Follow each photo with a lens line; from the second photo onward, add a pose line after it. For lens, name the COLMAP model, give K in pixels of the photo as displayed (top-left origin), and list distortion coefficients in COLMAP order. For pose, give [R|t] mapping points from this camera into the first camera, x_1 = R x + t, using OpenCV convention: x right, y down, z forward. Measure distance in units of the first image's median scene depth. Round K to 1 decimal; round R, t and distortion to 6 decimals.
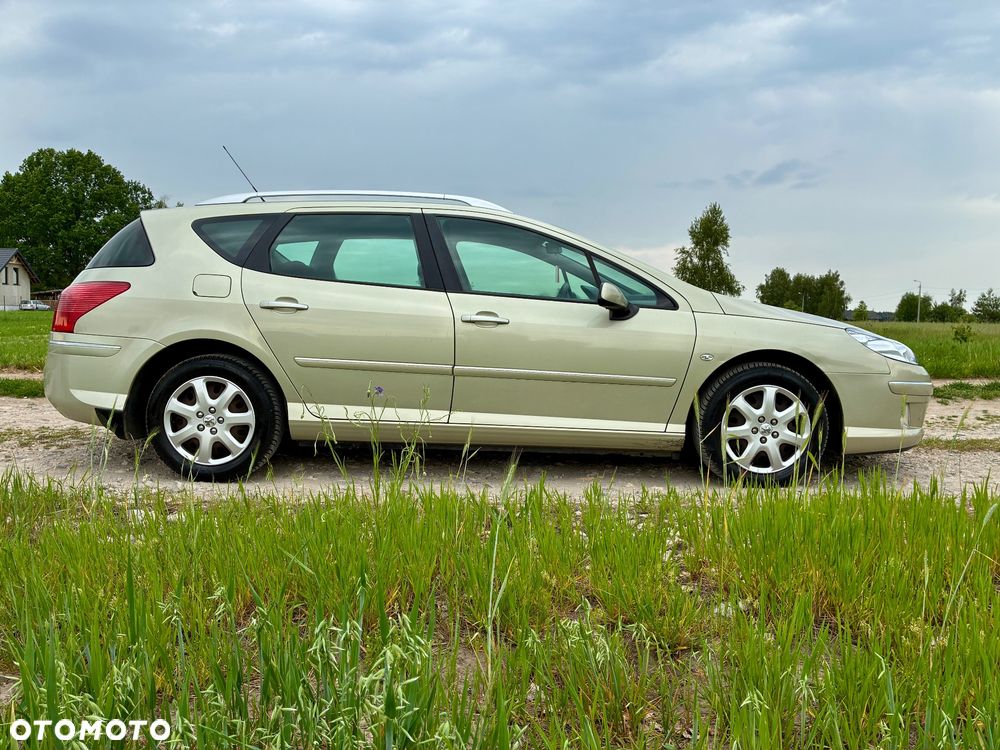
lens RADIAL K [[751.4, 0, 499.2], [0, 751.4, 368.4], [0, 0, 1]] dist [0.070966, -0.090746]
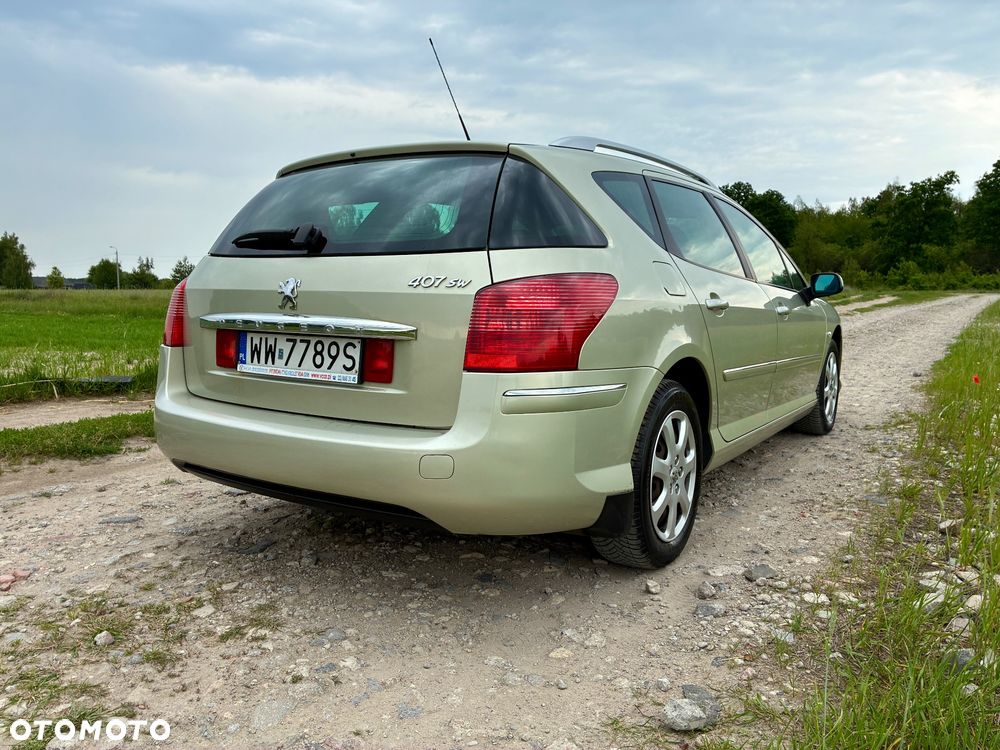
lens RADIAL K [[751.4, 0, 499.2], [0, 751.4, 368.4], [0, 0, 1]] dist [0.070966, -0.090746]
pose [[0.553347, -0.105031, 0.826302, -1.029711], [0.068294, 0.994399, 0.080664, -0.094085], [-0.830146, 0.011796, 0.557421, 0.747953]]
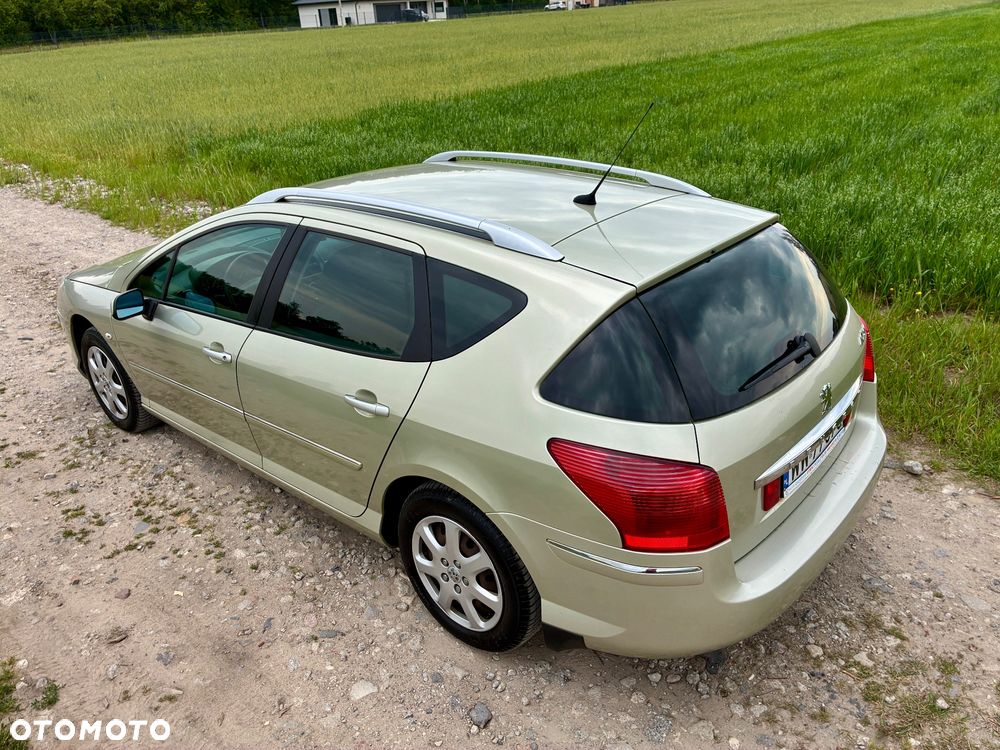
lens RADIAL K [[764.8, 0, 502.2], [0, 764.8, 364.7], [0, 0, 1]] dist [0.063562, -0.093024]
pose [[-0.746438, -0.259821, 0.612637, -0.813671], [0.088524, 0.873676, 0.478386, -0.487333], [-0.659541, 0.411318, -0.629145, 1.813030]]
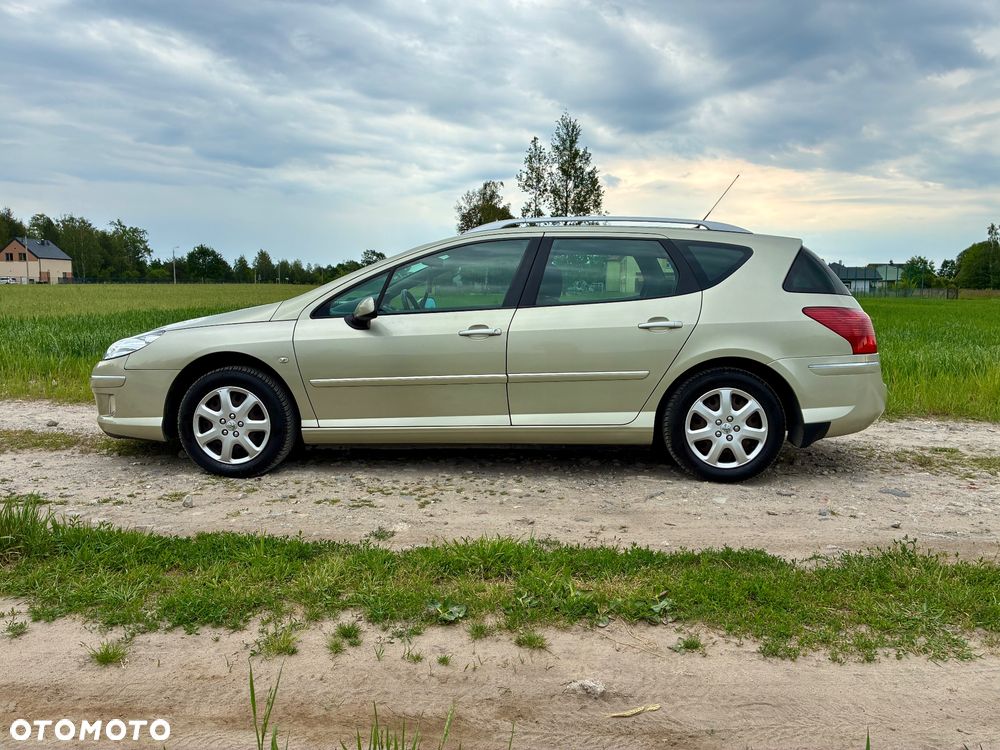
lens RADIAL K [[764.8, 0, 502.2], [0, 764.8, 364.7], [0, 0, 1]] dist [0.063562, -0.093024]
pose [[-0.997608, -0.031197, 0.061679, -0.125400], [-0.020373, 0.985421, 0.168909, -0.246946], [-0.066049, 0.167248, -0.983700, 2.583826]]
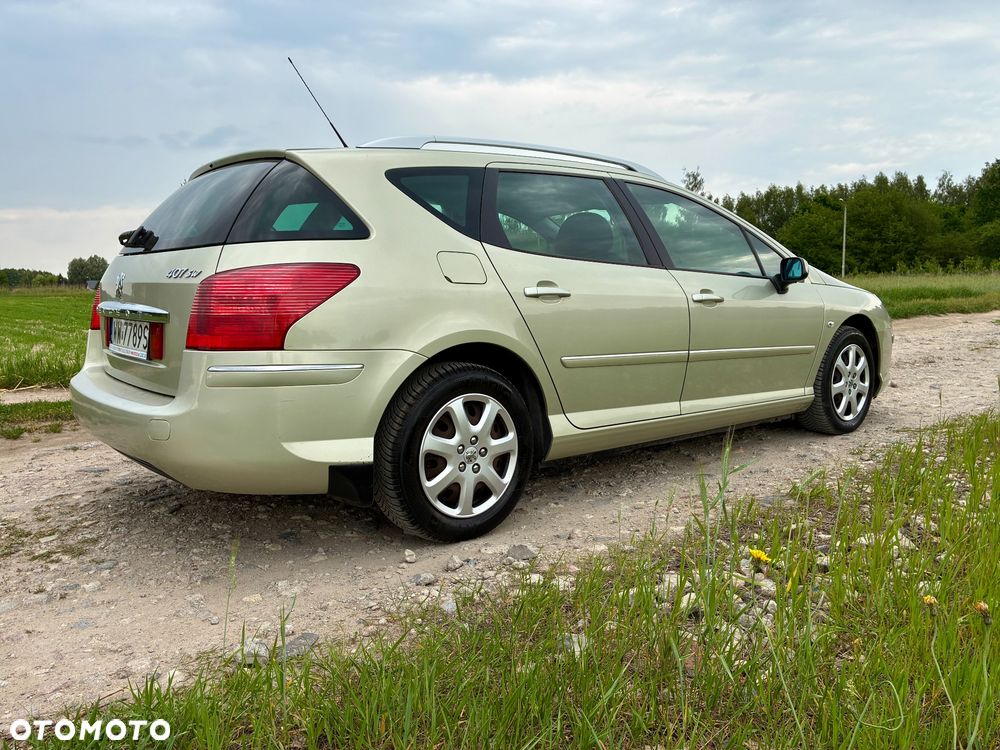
lens RADIAL K [[751.4, 0, 499.2], [0, 751.4, 368.4], [0, 0, 1]] dist [0.070966, -0.090746]
pose [[0.776635, -0.098336, 0.622228, -0.799687], [0.071127, 0.995113, 0.068489, -0.060574], [-0.625922, -0.008933, 0.779834, 0.424974]]
